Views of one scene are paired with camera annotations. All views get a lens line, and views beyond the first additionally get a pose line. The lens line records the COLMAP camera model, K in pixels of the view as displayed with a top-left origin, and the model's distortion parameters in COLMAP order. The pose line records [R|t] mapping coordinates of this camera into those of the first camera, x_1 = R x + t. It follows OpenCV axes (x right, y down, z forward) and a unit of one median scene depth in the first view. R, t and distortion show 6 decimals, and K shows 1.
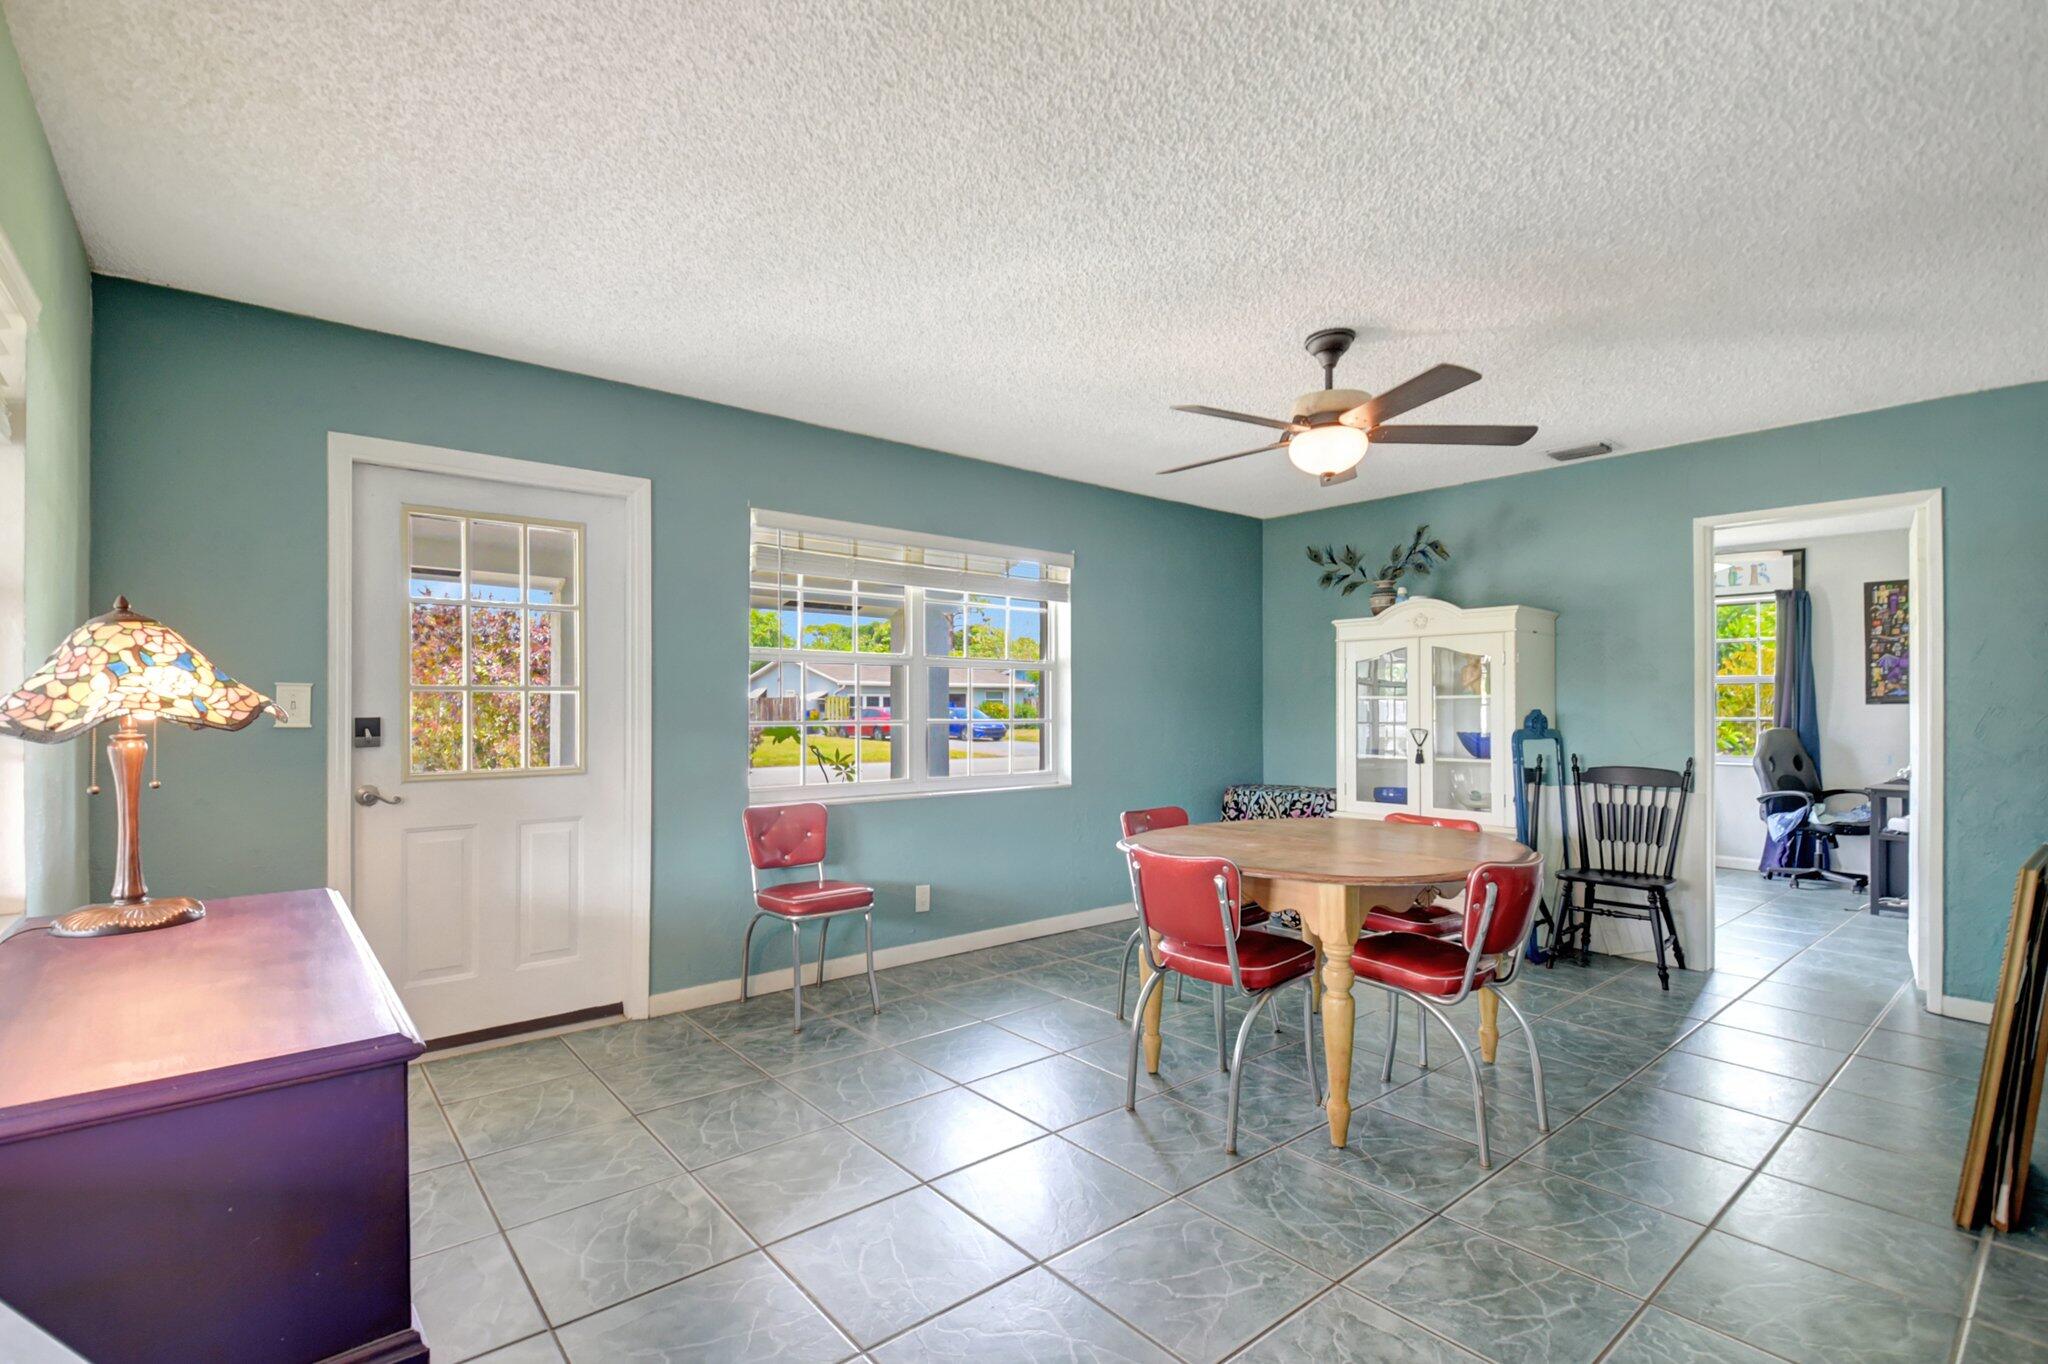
lens RADIAL K [[926.3, 0, 1009.1], [0, 926.3, 682.6], [0, 0, 1]] dist [0.023381, -0.030929]
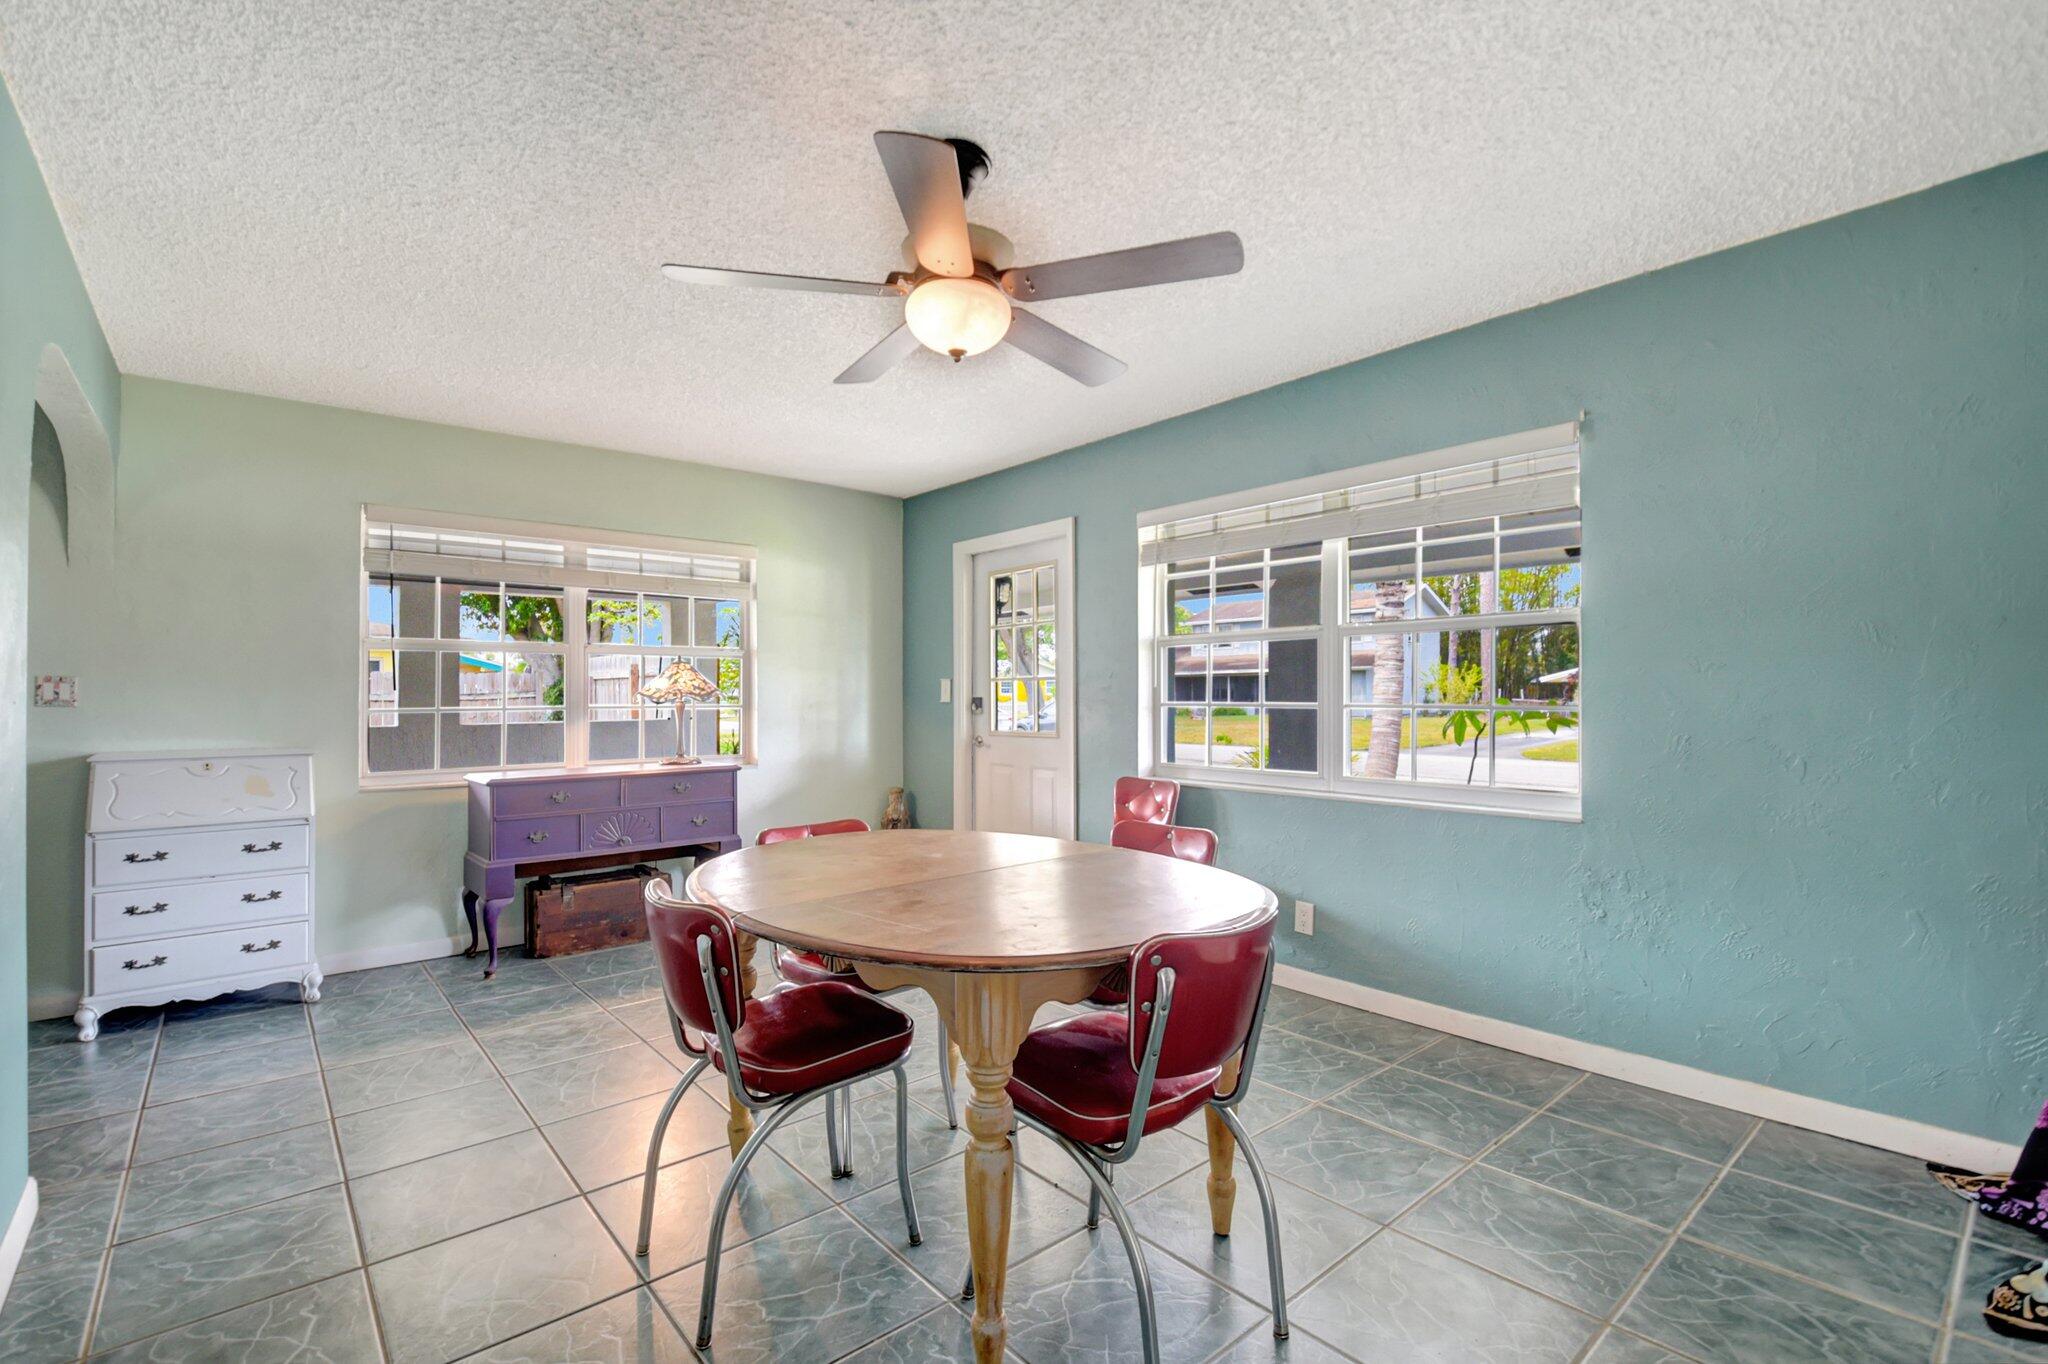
lens RADIAL K [[926.3, 0, 1009.1], [0, 926.3, 682.6], [0, 0, 1]] dist [0.023381, -0.030929]
pose [[0.007727, -0.008793, -0.999931, 0.677882], [0.031969, 0.999452, -0.008541, 0.018624], [0.999459, -0.031901, 0.008004, 0.670971]]
